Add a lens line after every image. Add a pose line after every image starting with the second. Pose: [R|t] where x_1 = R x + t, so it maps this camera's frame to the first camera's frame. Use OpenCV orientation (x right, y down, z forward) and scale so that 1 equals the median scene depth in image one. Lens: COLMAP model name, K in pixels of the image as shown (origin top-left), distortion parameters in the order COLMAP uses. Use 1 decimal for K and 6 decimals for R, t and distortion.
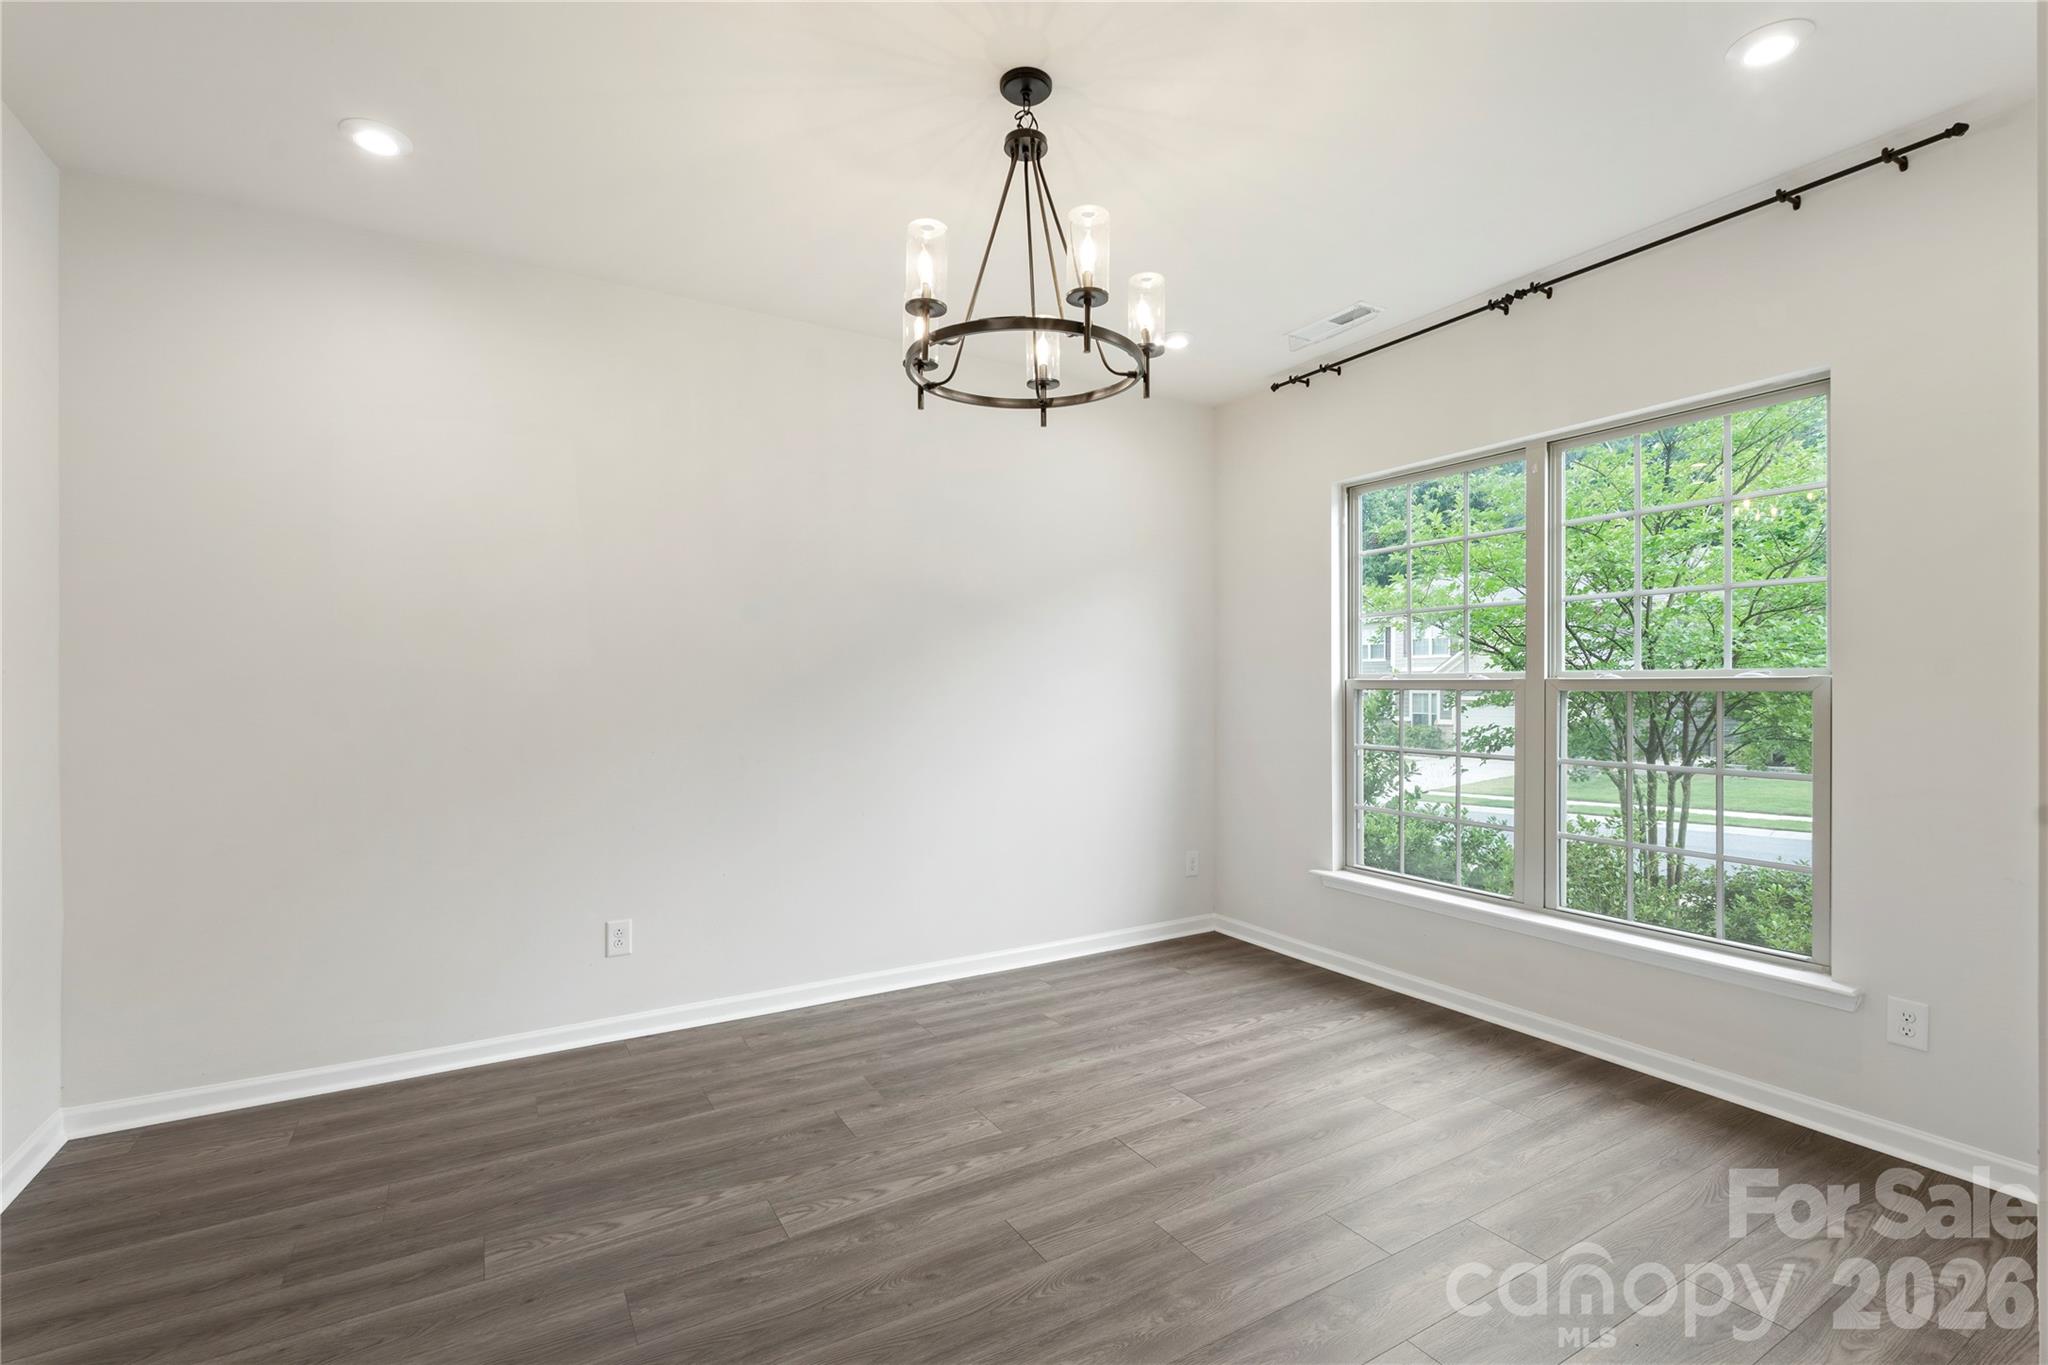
lens RADIAL K [[910.8, 0, 1027.8], [0, 910.8, 685.1], [0, 0, 1]] dist [-0.001551, 0.000240]
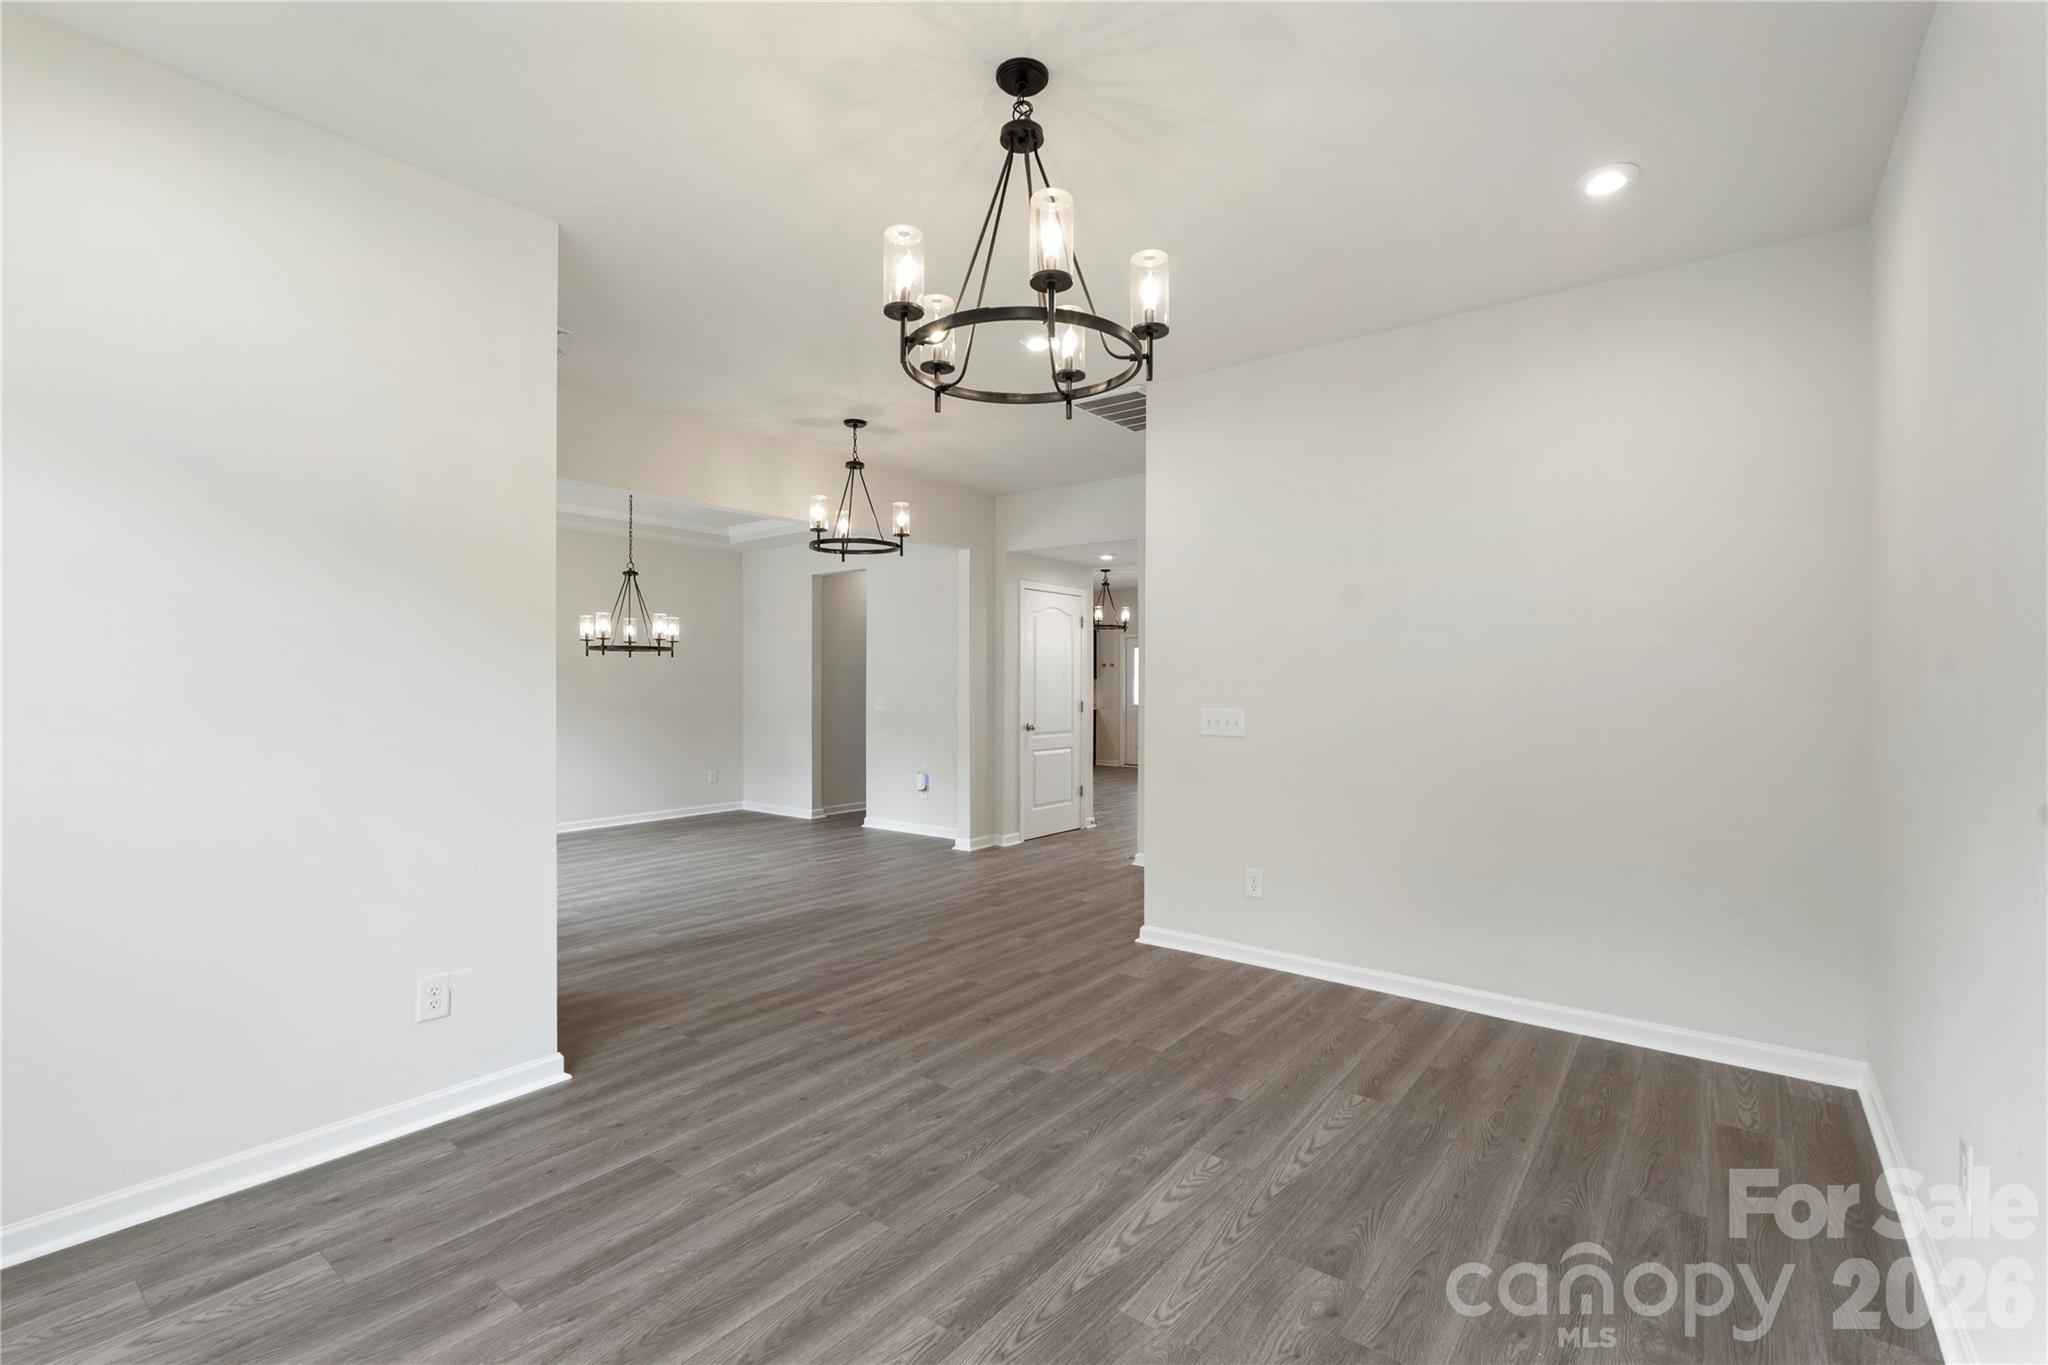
lens RADIAL K [[883.9, 0, 1036.3], [0, 883.9, 686.8], [0, 0, 1]] dist [-0.000910, -0.000052]
pose [[-0.926338, -0.000899, -0.376691, 0.349053], [-0.001050, 0.999999, 0.000197, 0.003921], [0.376691, 0.000578, -0.926339, 1.925611]]
